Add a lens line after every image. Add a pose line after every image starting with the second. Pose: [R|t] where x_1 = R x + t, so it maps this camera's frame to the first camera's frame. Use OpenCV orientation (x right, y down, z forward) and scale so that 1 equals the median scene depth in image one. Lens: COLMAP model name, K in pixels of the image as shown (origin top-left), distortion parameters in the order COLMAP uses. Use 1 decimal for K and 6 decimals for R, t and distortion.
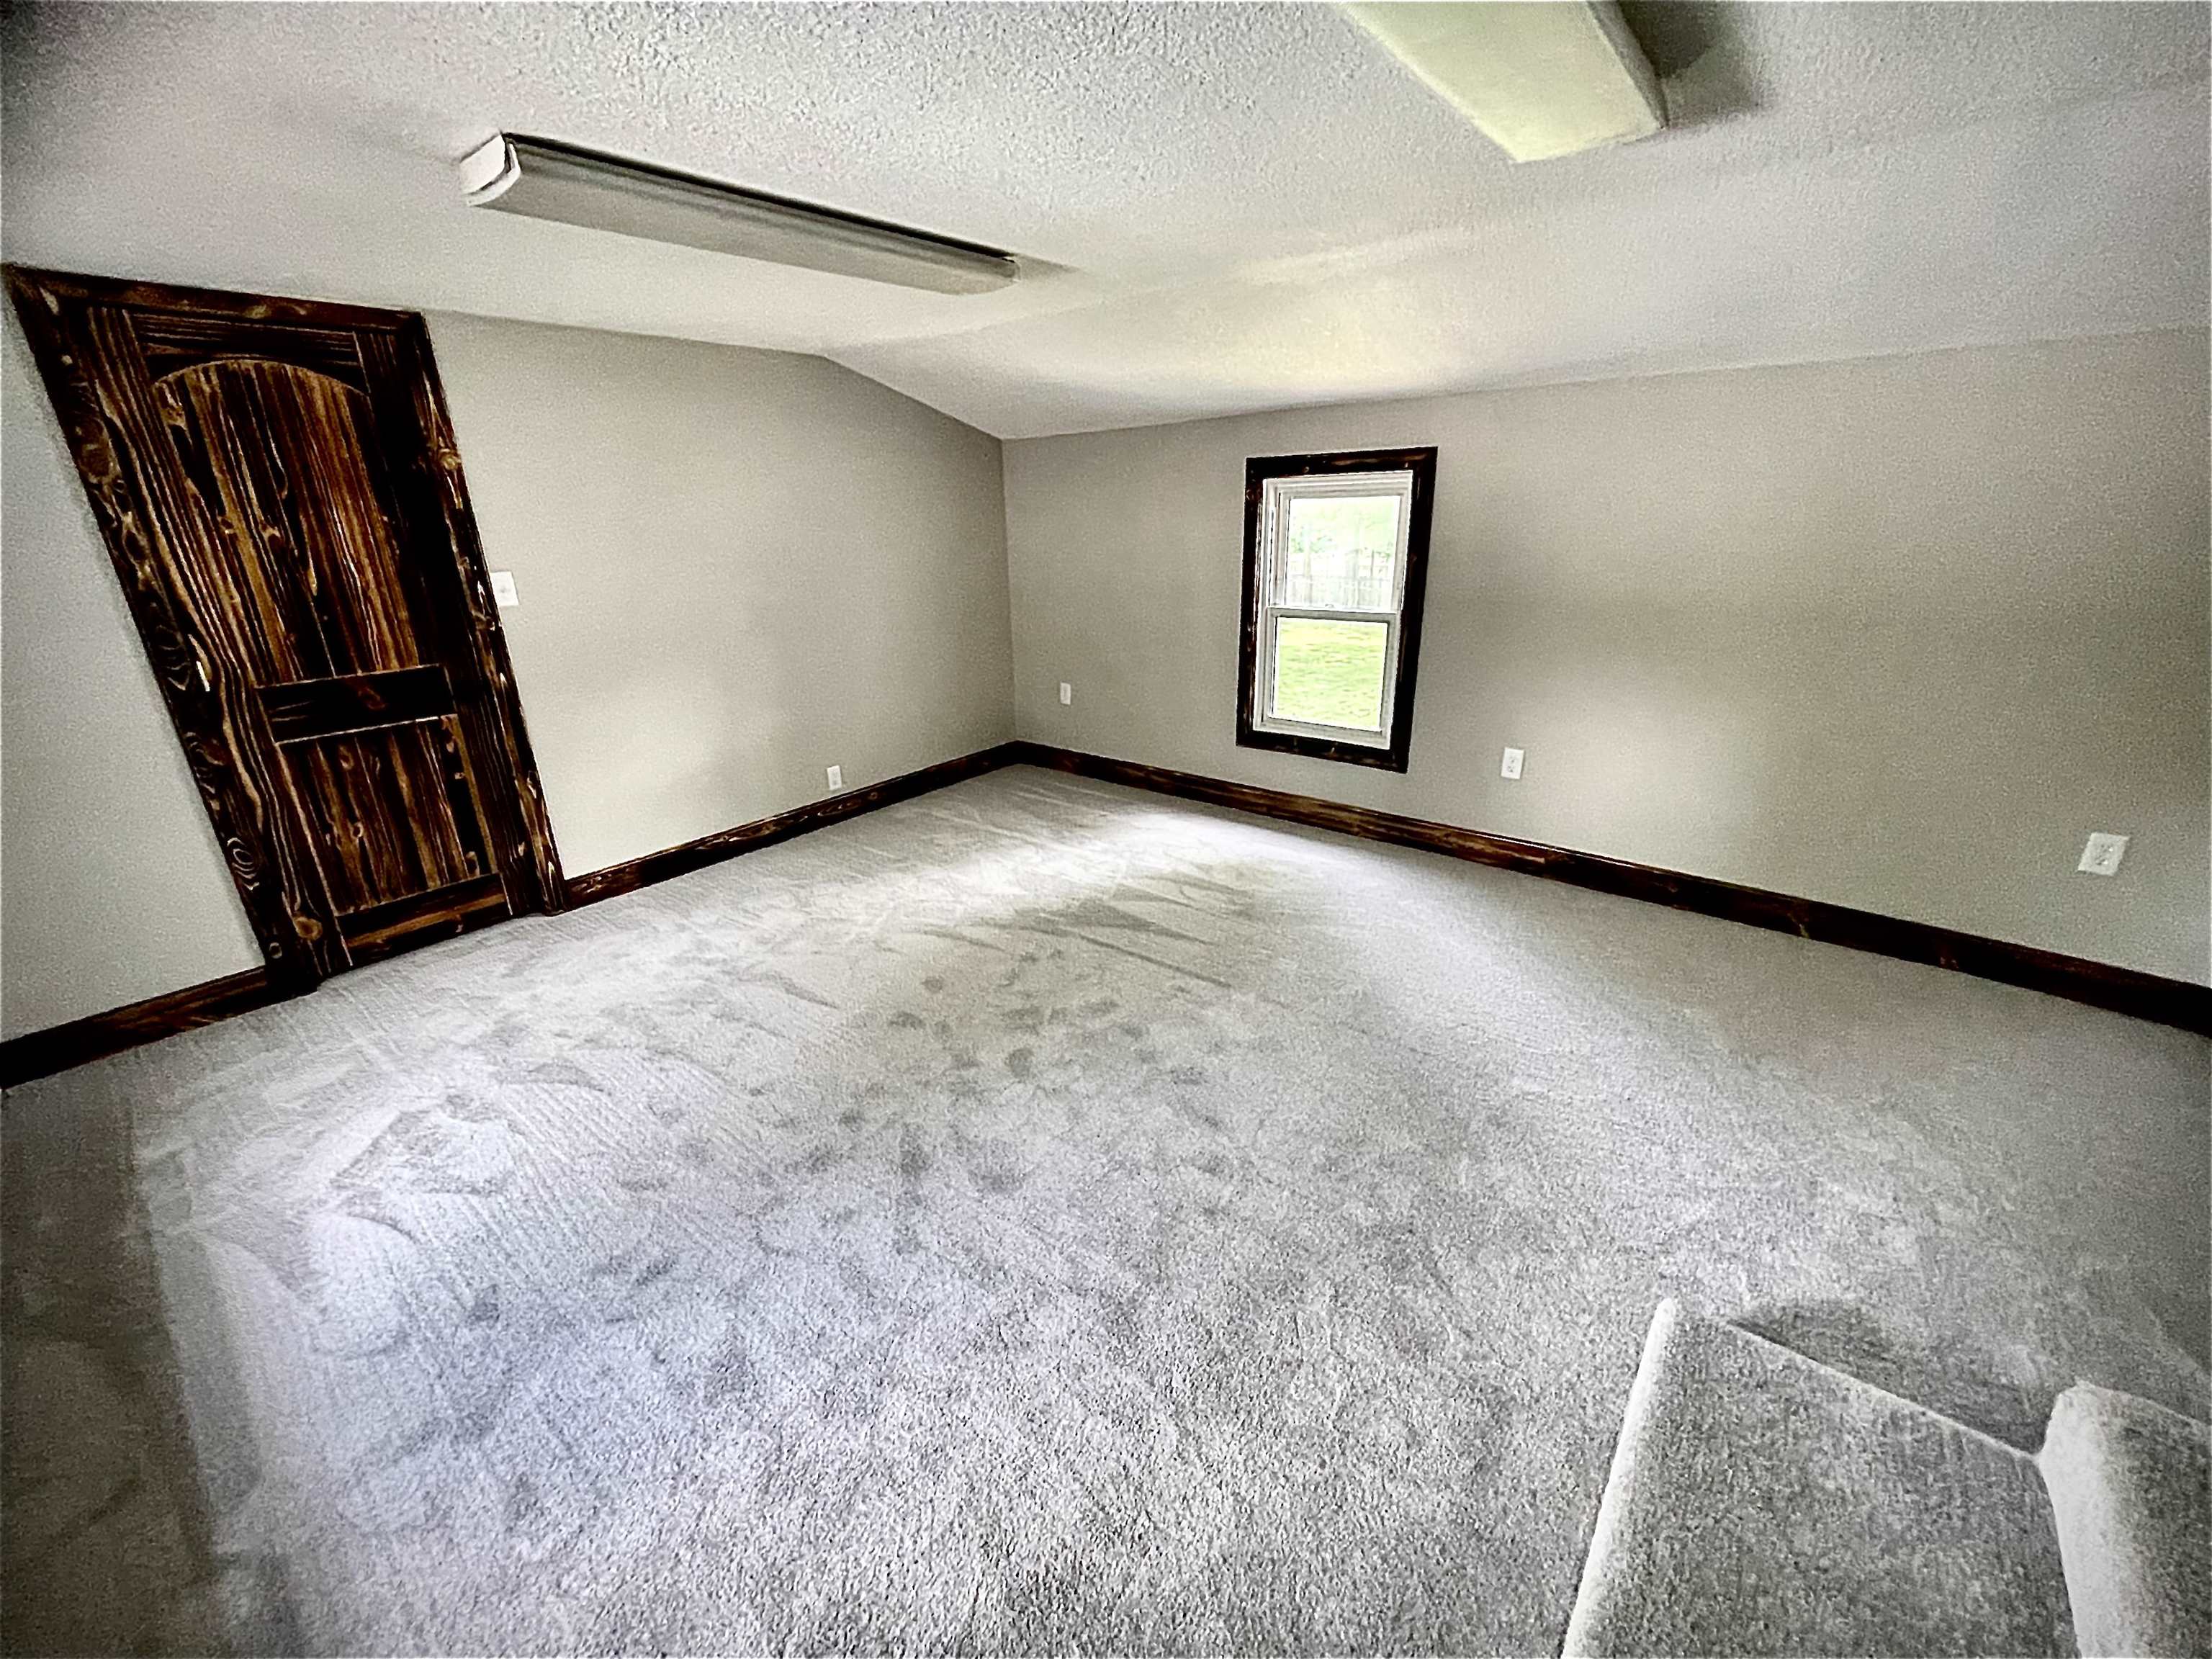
lens RADIAL K [[884.9, 0, 1088.2], [0, 884.9, 839.1], [0, 0, 1]] dist [-0.003197, -0.000538]
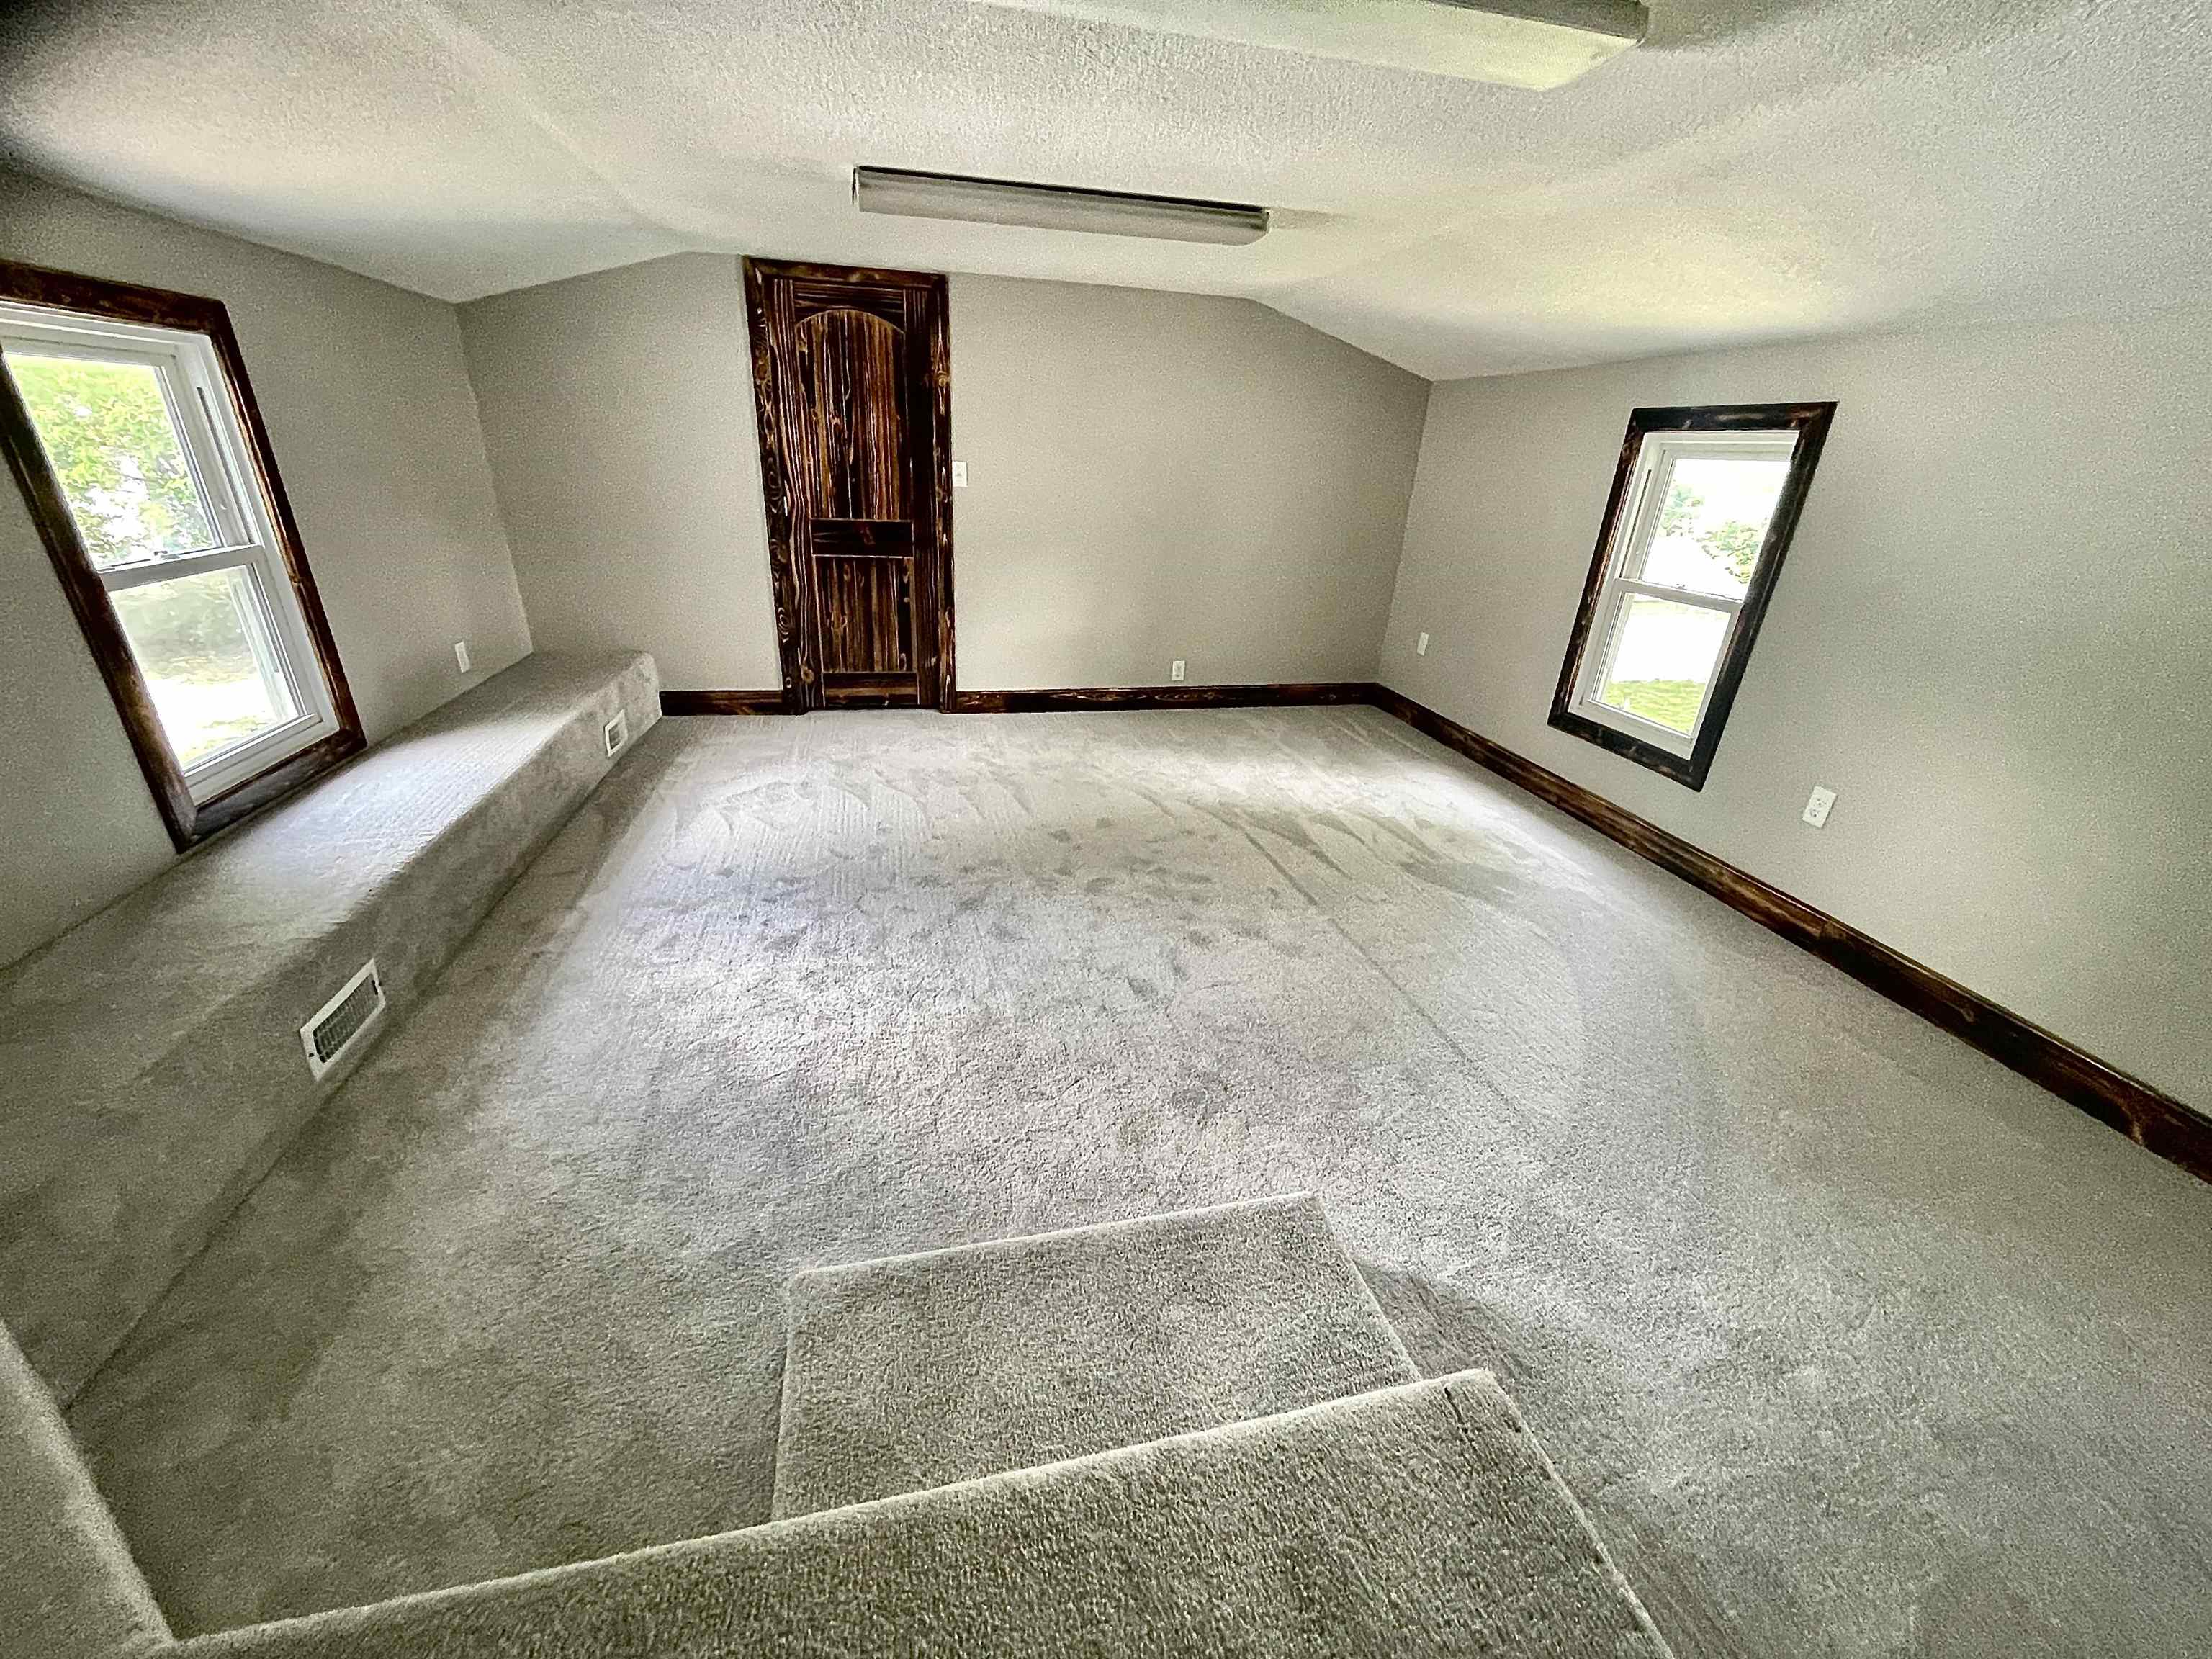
lens RADIAL K [[884.9, 0, 1102.5], [0, 884.9, 837.1], [0, 0, 1]] dist [-0.003197, -0.000538]
pose [[0.789012, 0.305124, -0.533254, 0.449969], [-0.277903, 0.951335, 0.133158, 0.017045], [0.547933, 0.043130, 0.835410, -0.030764]]
